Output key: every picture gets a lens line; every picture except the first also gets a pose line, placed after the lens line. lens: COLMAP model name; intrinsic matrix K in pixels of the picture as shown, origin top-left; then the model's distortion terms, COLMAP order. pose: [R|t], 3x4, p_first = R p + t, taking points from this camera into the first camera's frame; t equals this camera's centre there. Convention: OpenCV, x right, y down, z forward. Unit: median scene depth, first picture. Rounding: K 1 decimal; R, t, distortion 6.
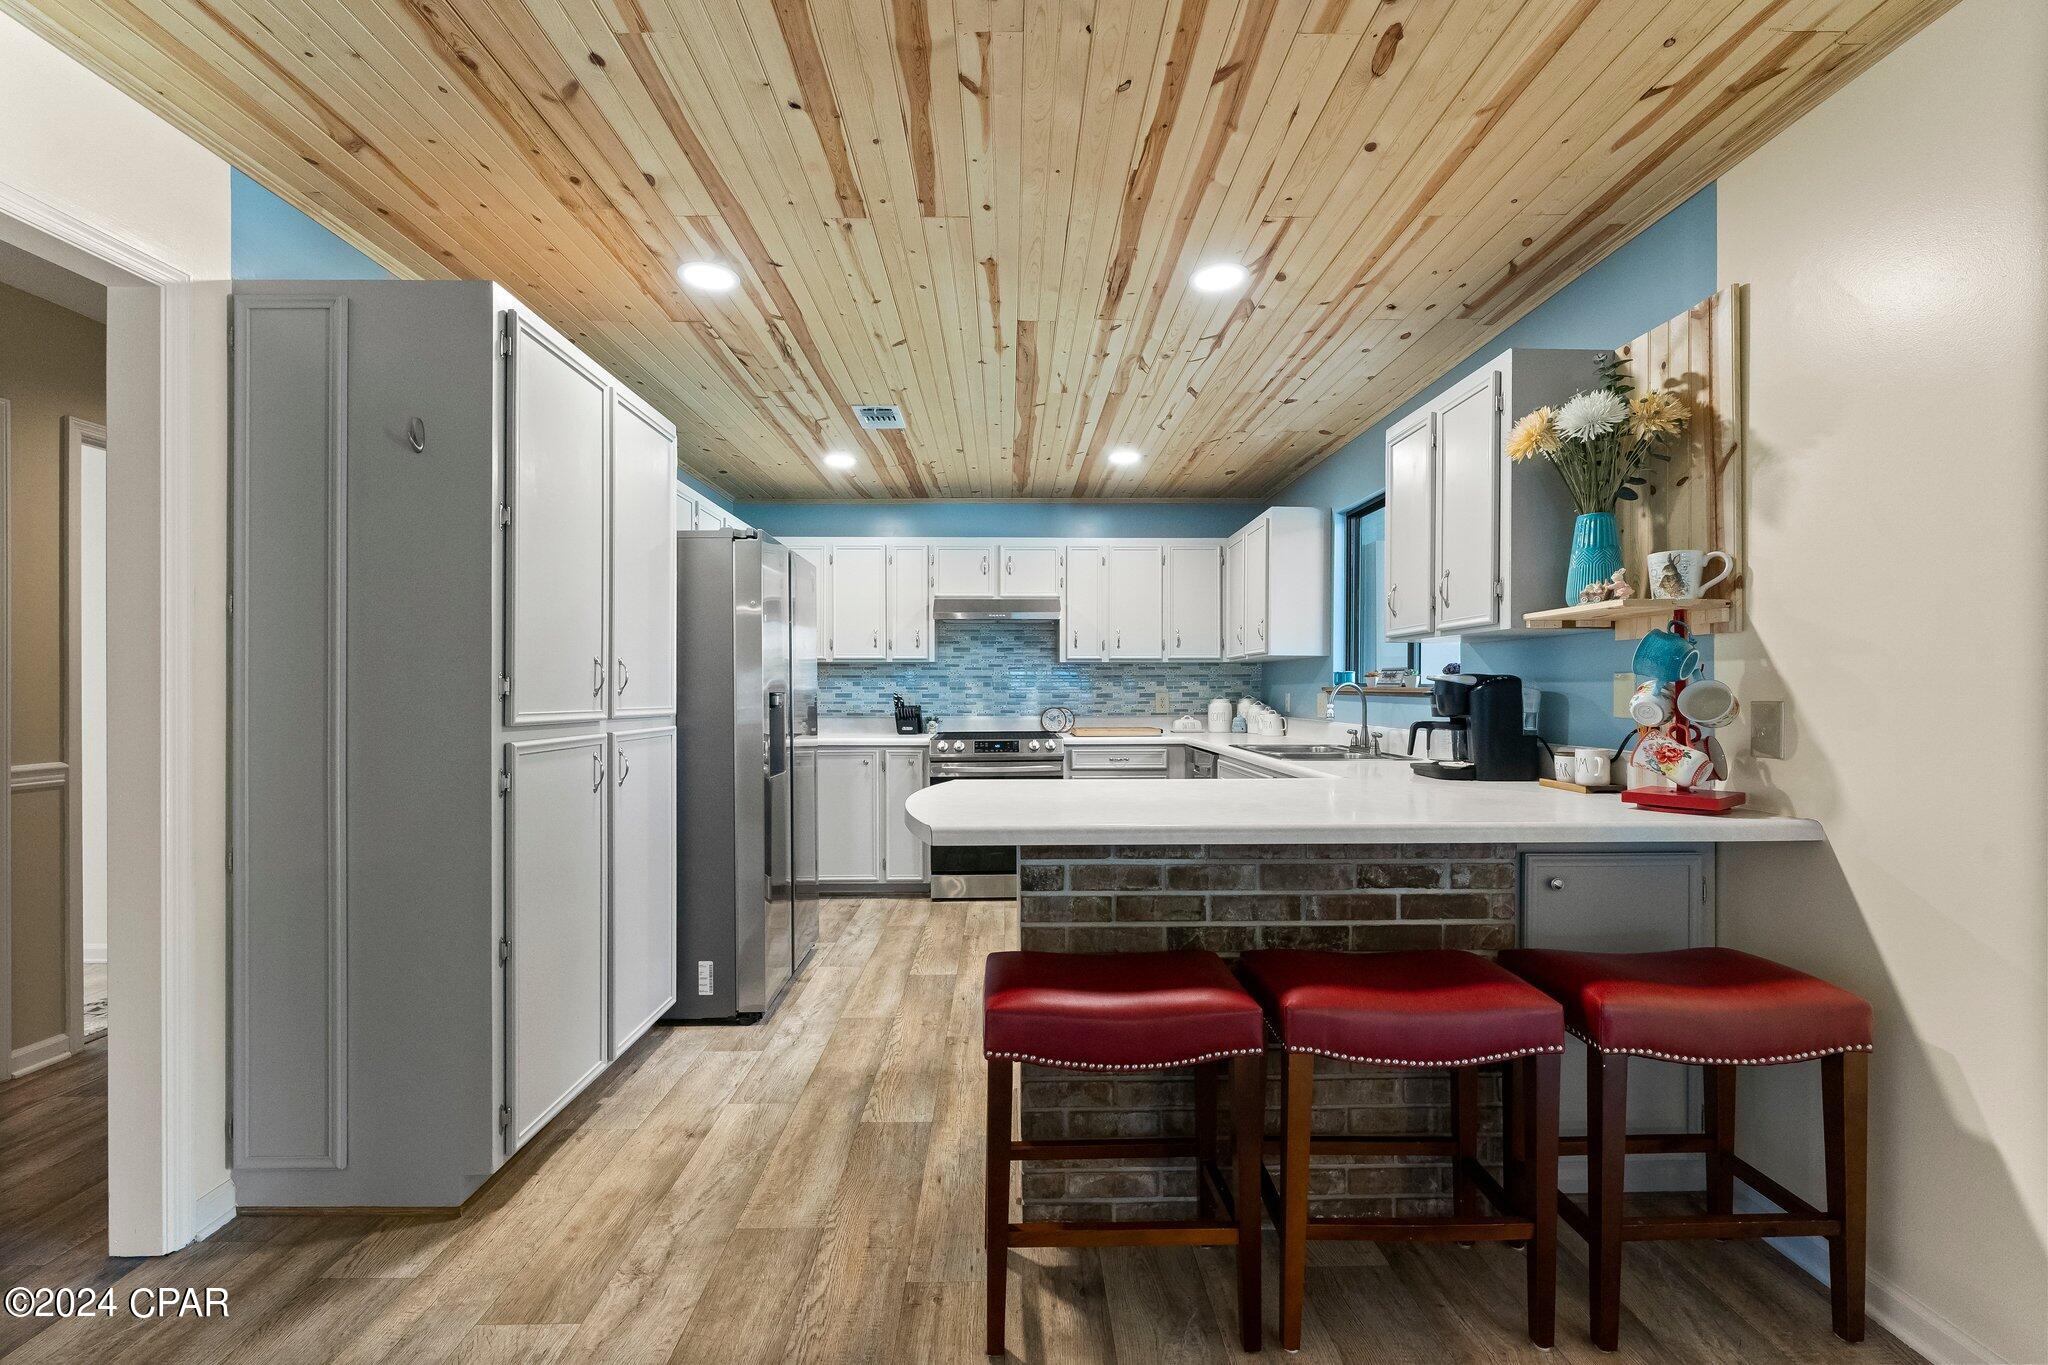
lens RADIAL K [[871.4, 0, 1022.7], [0, 871.4, 687.9], [0, 0, 1]] dist [-0.004313, 0.001215]
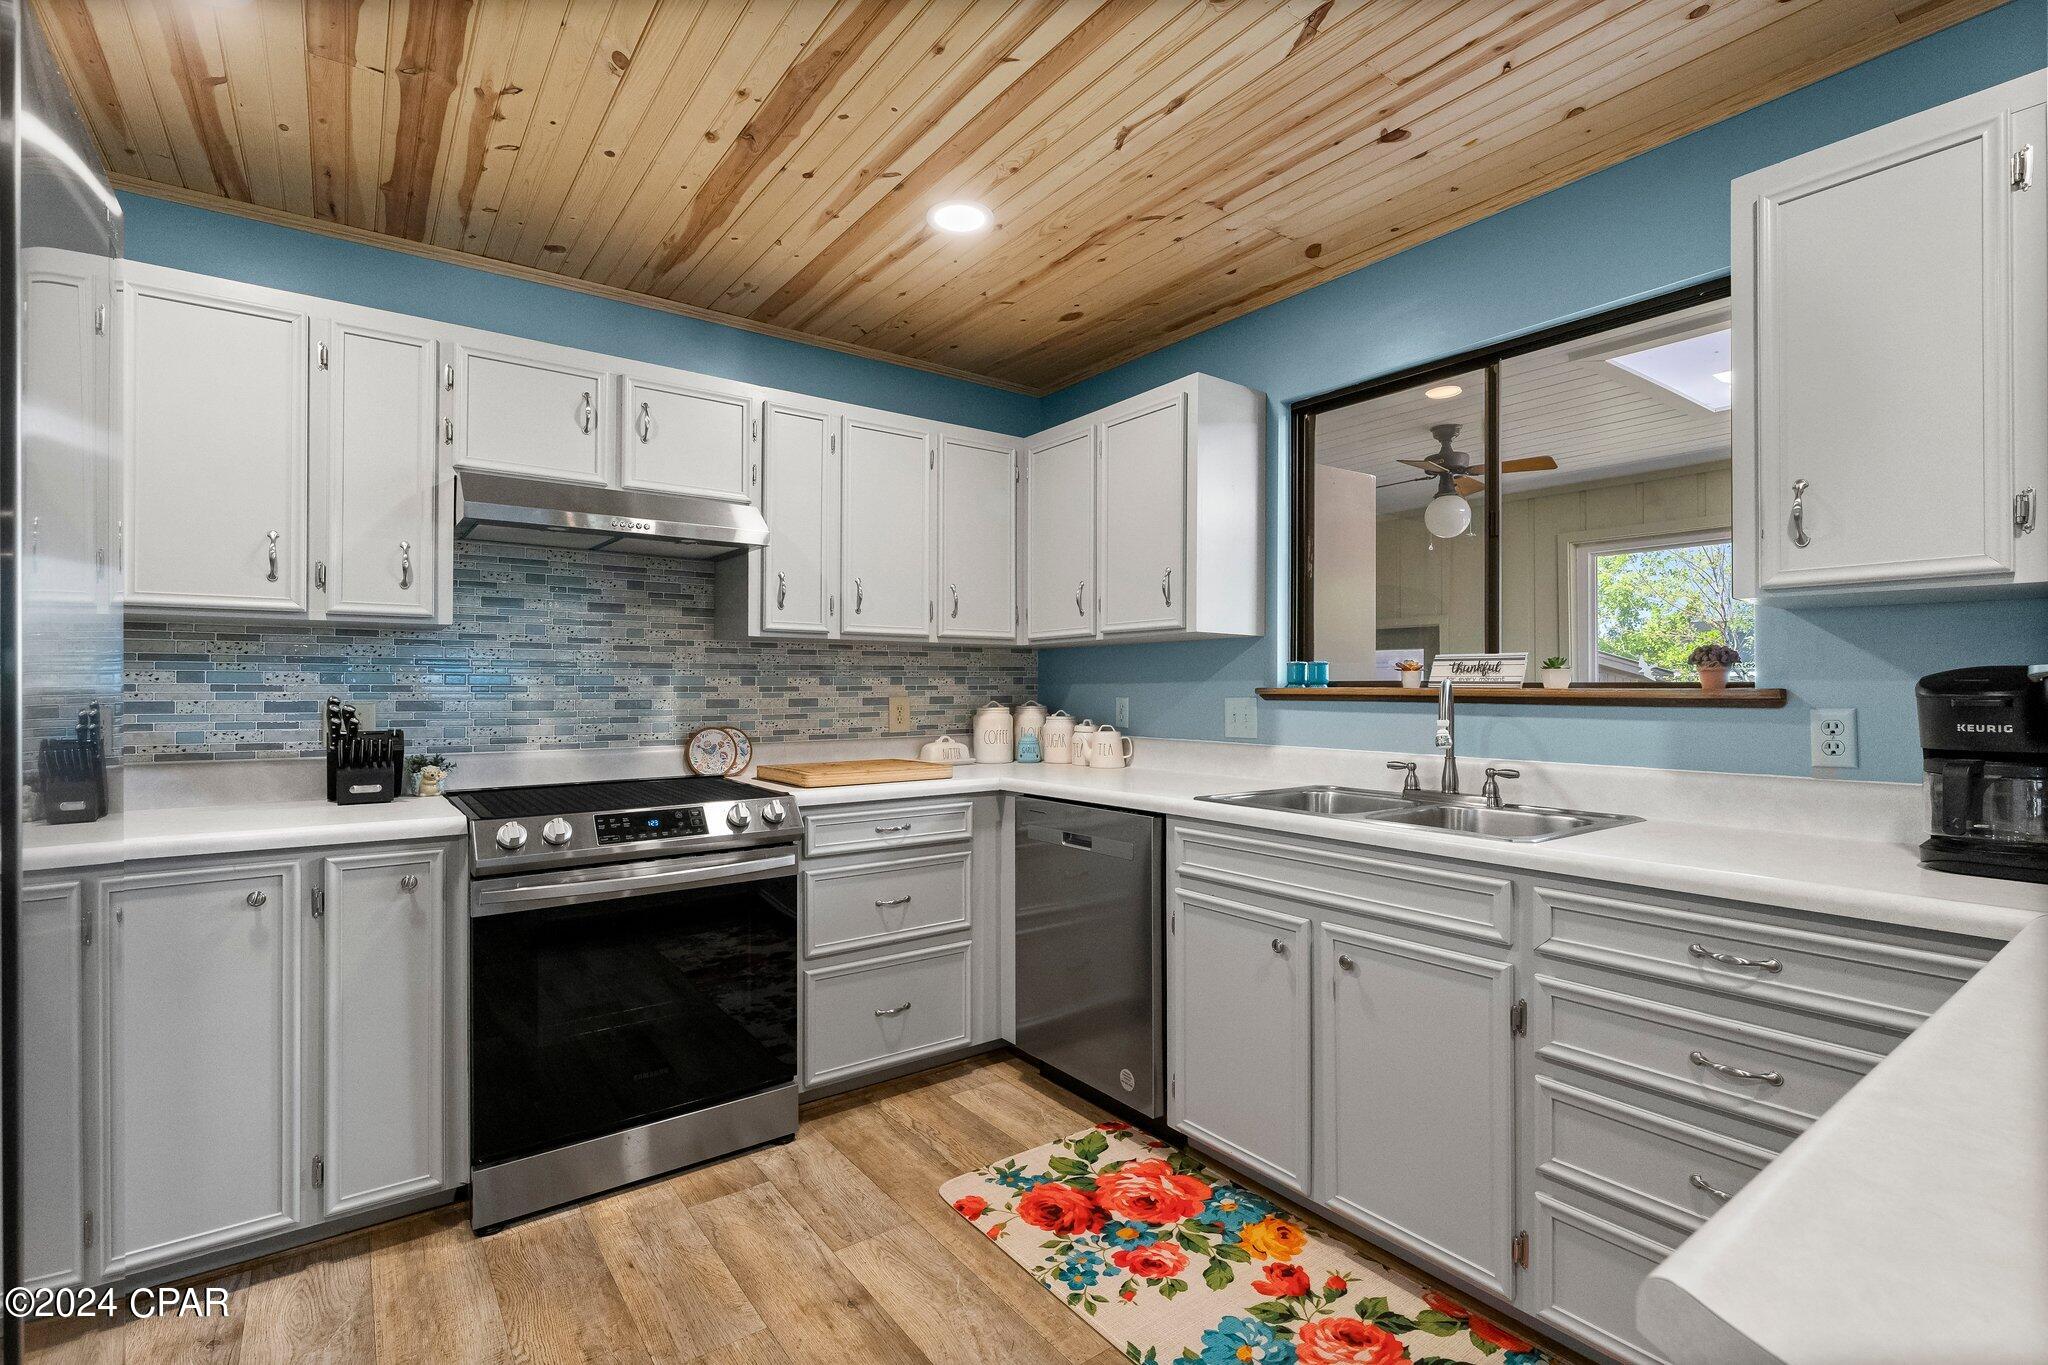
lens RADIAL K [[935.8, 0, 1024.5], [0, 935.8, 685.3], [0, 0, 1]] dist [-0.000493, -0.000062]
pose [[0.814181, 0.003823, 0.580599, -0.135298], [-0.002728, 0.999992, -0.002760, -0.000719], [-0.580605, 0.000664, 0.814185, 0.469956]]
